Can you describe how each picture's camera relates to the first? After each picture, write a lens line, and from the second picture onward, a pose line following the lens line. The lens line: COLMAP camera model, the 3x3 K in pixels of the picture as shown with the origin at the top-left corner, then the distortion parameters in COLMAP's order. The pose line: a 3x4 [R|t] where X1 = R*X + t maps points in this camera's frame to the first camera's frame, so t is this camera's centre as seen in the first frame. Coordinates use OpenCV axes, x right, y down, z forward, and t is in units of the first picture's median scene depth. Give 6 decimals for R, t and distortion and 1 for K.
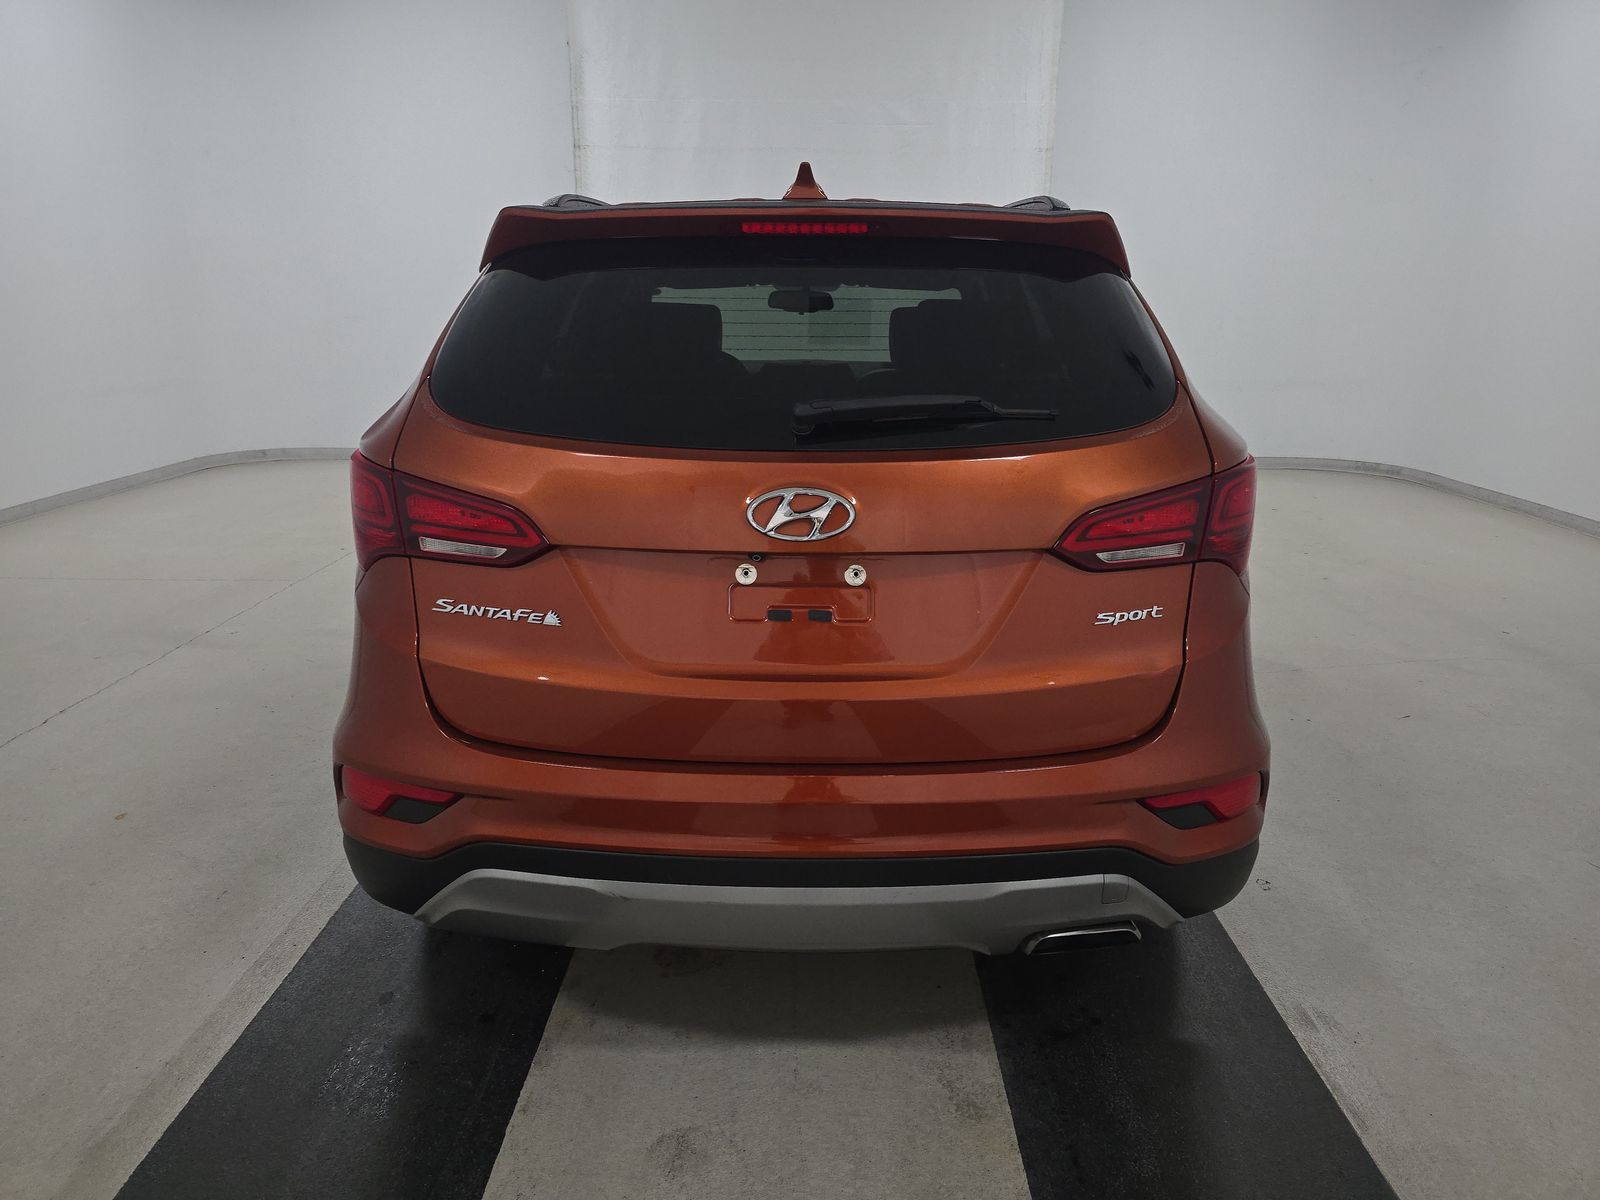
lens RADIAL K [[1089.0, 0, 792.4], [0, 1089.0, 596.4], [0, 0, 1]] dist [0.008020, -0.003684]
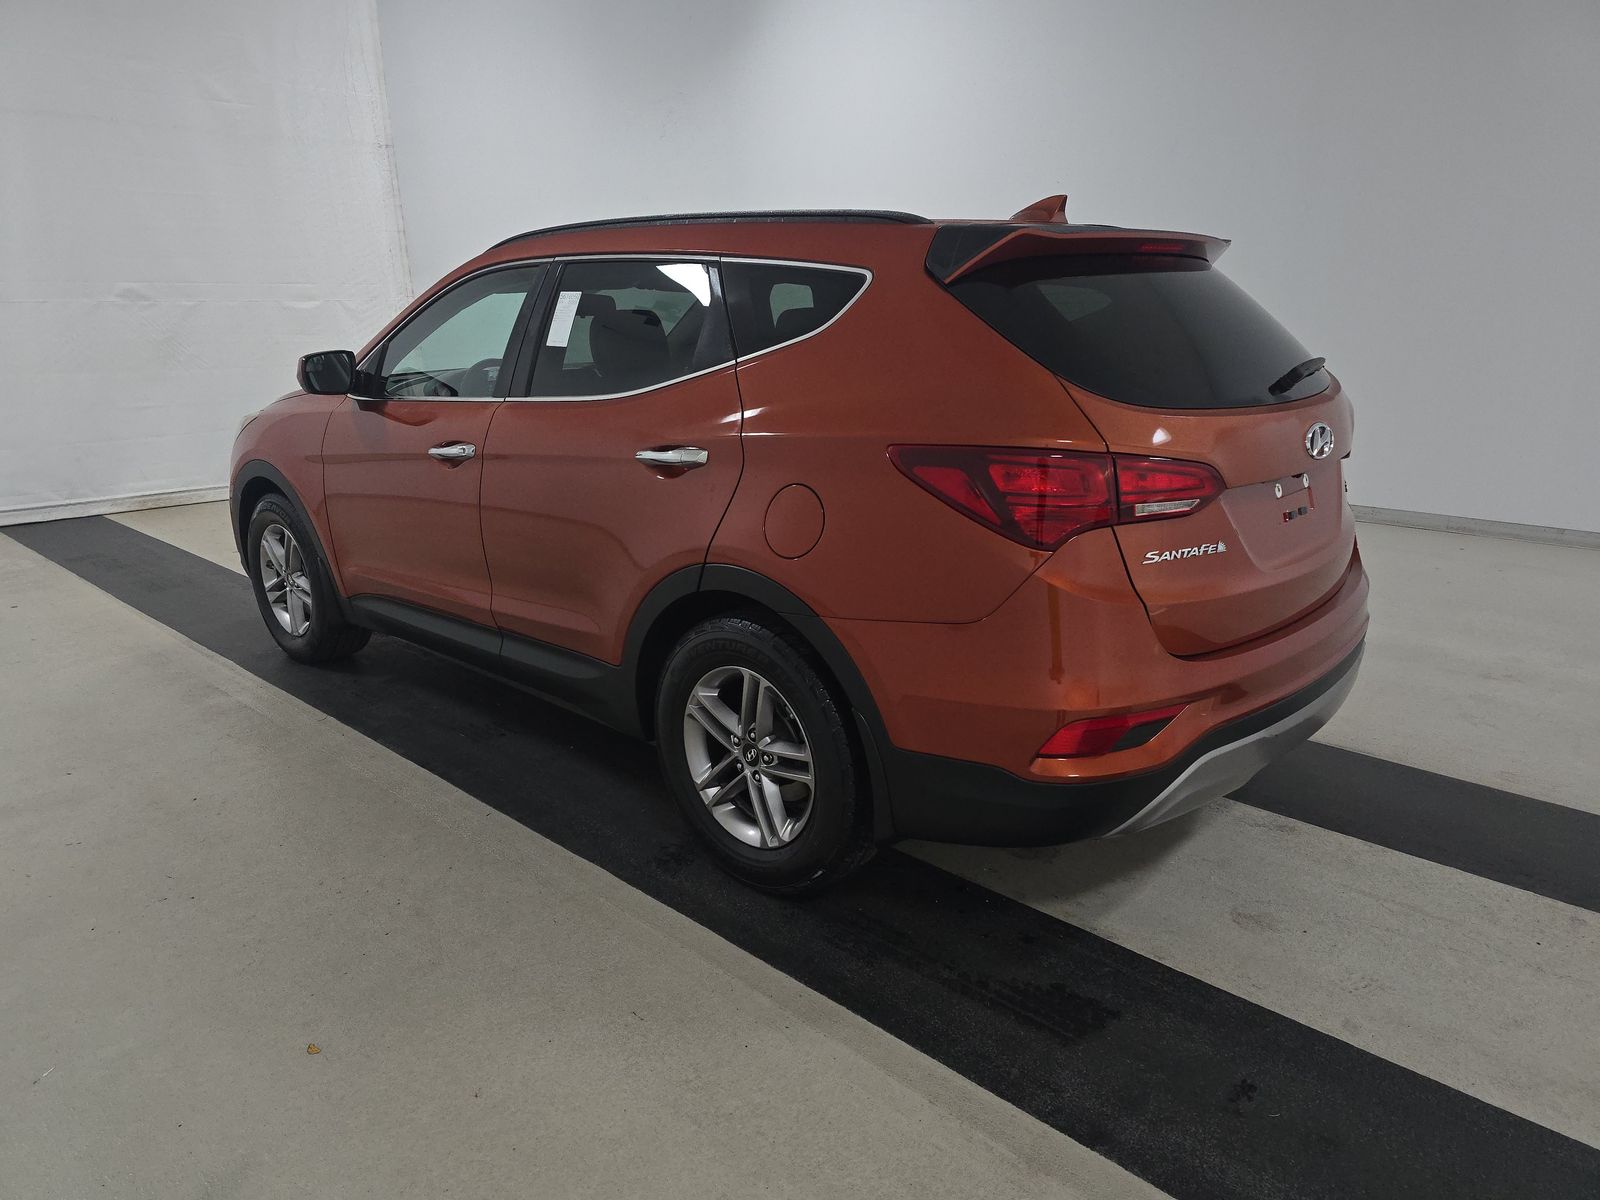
lens RADIAL K [[1089.0, 0, 792.4], [0, 1089.0, 596.4], [0, 0, 1]] dist [0.008020, -0.003684]
pose [[0.674281, -0.211152, 0.707644, -1.301390], [0.208422, 0.973707, 0.091946, -0.128913], [-0.708453, 0.085491, 0.700561, 0.388058]]
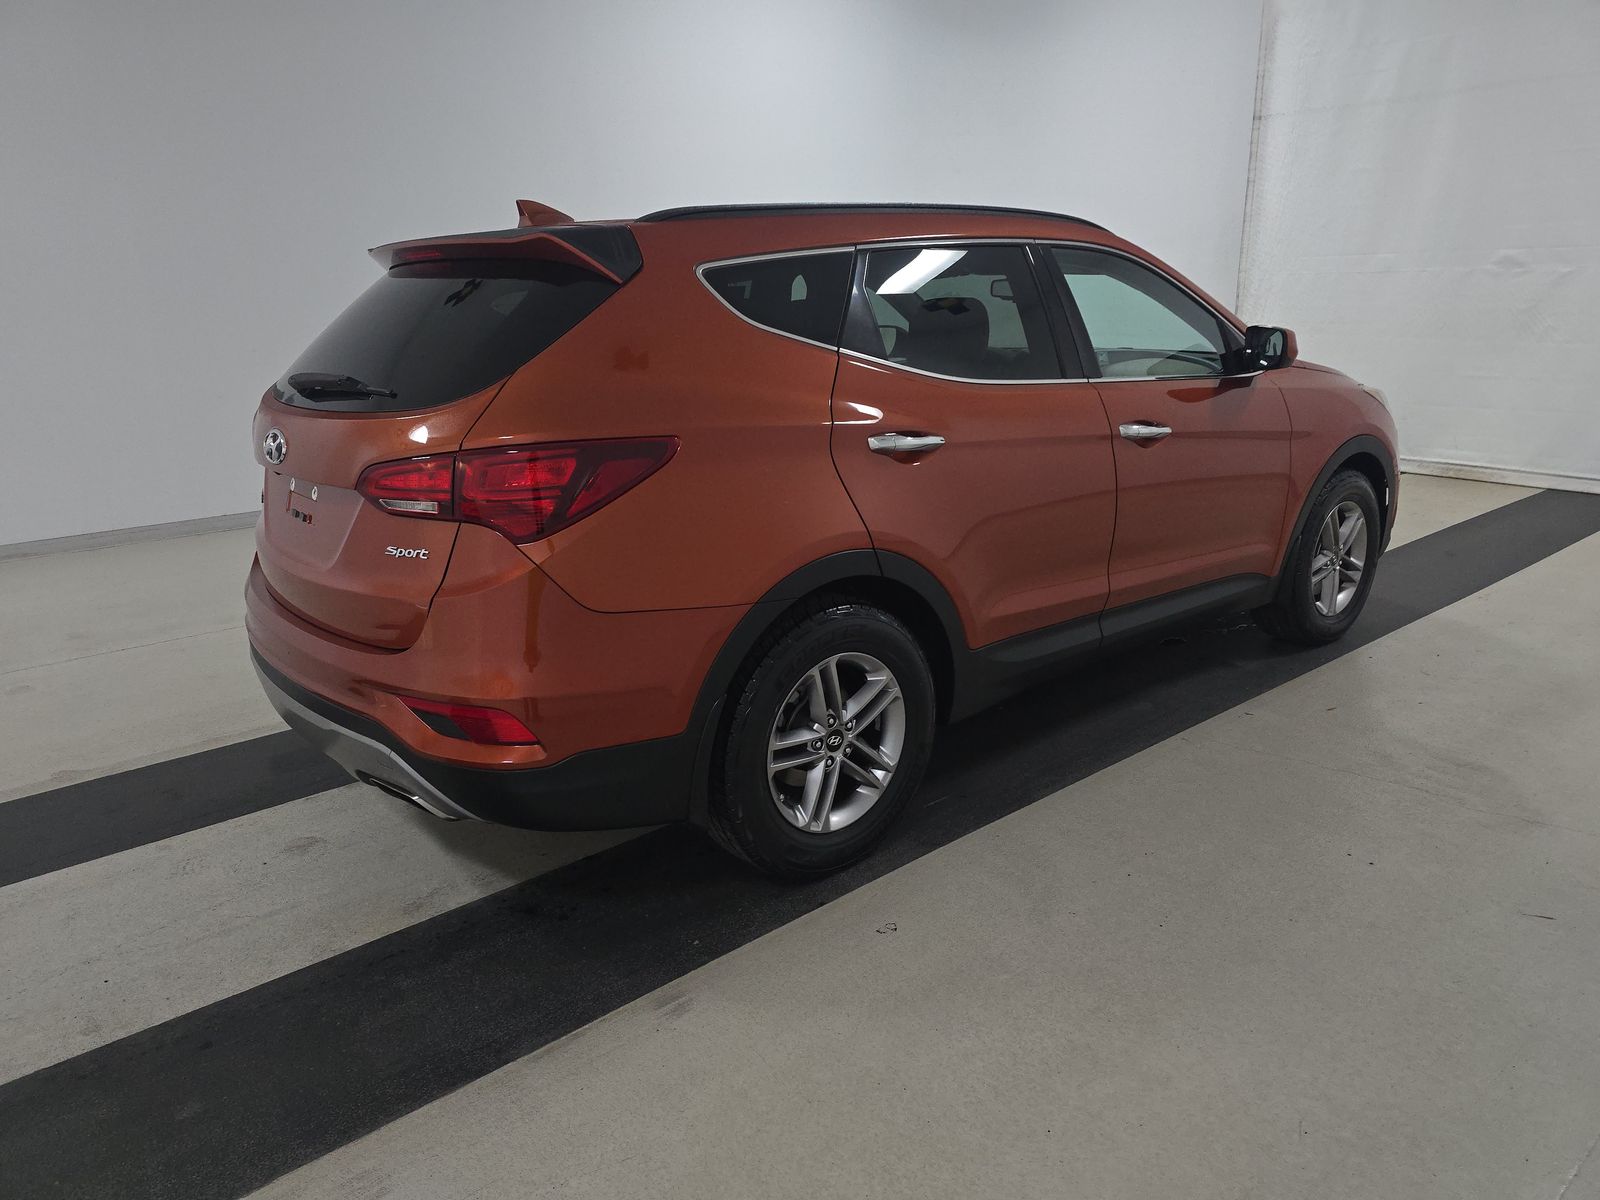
lens RADIAL K [[1069.4, 0, 800.0], [0, 1069.4, 600.0], [0, 0, 1]] dist [0.005917, -0.003516]
pose [[0.649536, 0.190626, -0.736046, 1.365307], [-0.170831, 0.979899, 0.103028, -0.120419], [0.740891, 0.058819, 0.669045, 0.441864]]
